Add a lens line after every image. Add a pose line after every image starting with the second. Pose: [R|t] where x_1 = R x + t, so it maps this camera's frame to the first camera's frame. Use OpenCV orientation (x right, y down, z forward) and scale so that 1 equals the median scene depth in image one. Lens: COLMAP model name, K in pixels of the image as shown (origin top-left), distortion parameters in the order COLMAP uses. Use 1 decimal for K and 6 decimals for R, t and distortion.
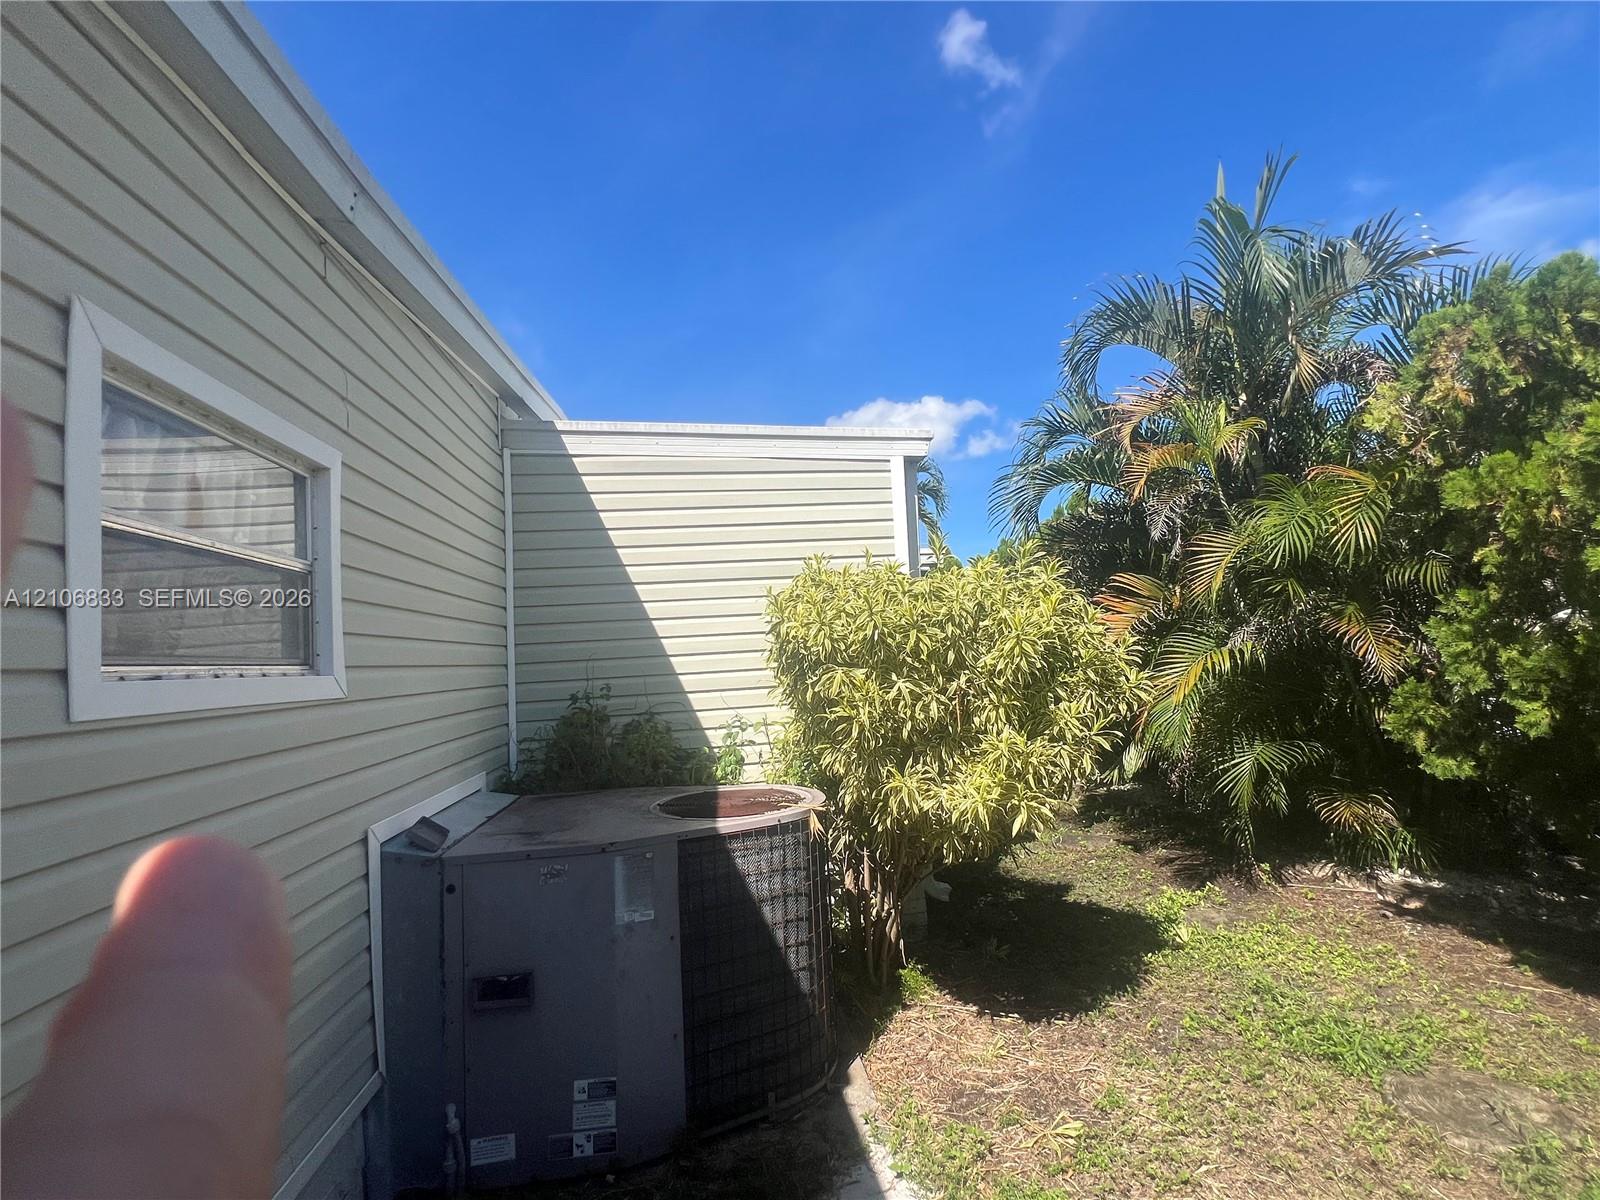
lens RADIAL K [[746.7, 0, 800.2], [0, 746.7, 602.7], [0, 0, 1]] dist [-0.000864, 0.000051]
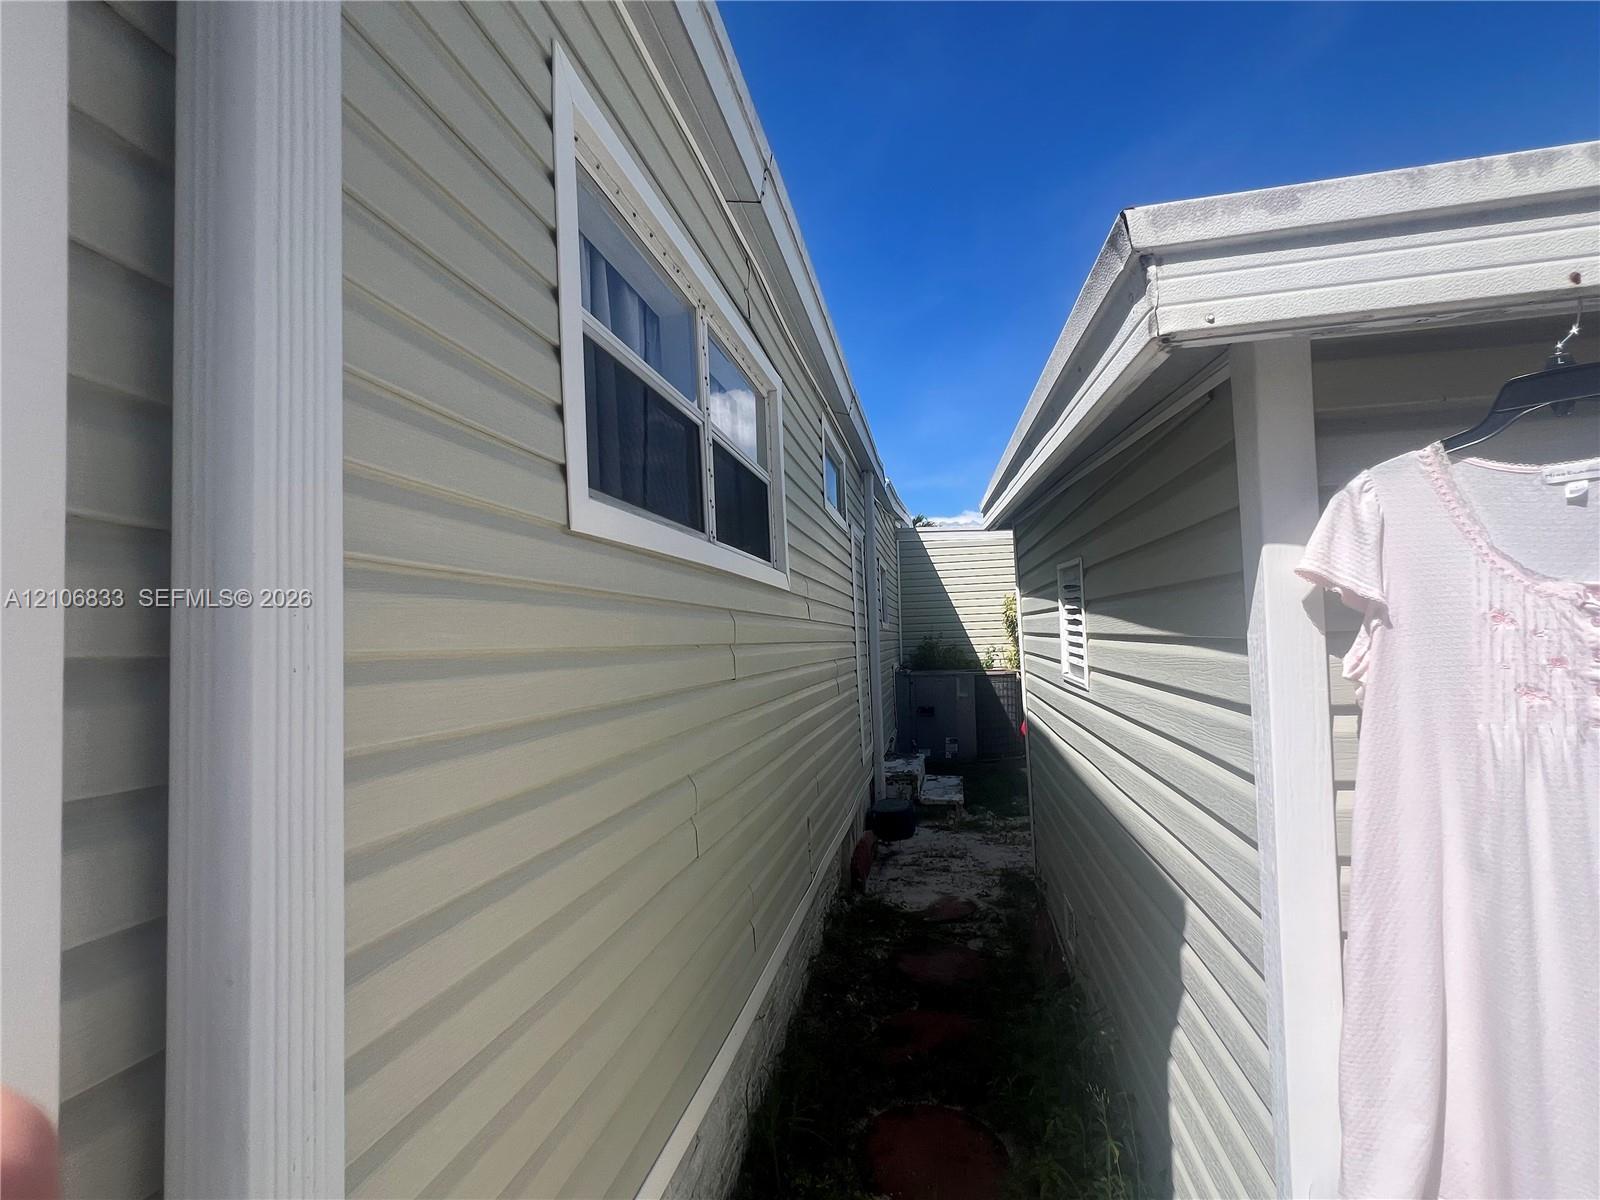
lens RADIAL K [[746.7, 0, 794.0], [0, 746.7, 600.2], [0, 0, 1]] dist [-0.000864, 0.000051]
pose [[0.945521, 0.006456, -0.325498, 0.101806], [0.005885, 0.999301, 0.036916, -0.096037], [0.325508, -0.036820, 0.944822, -1.533313]]
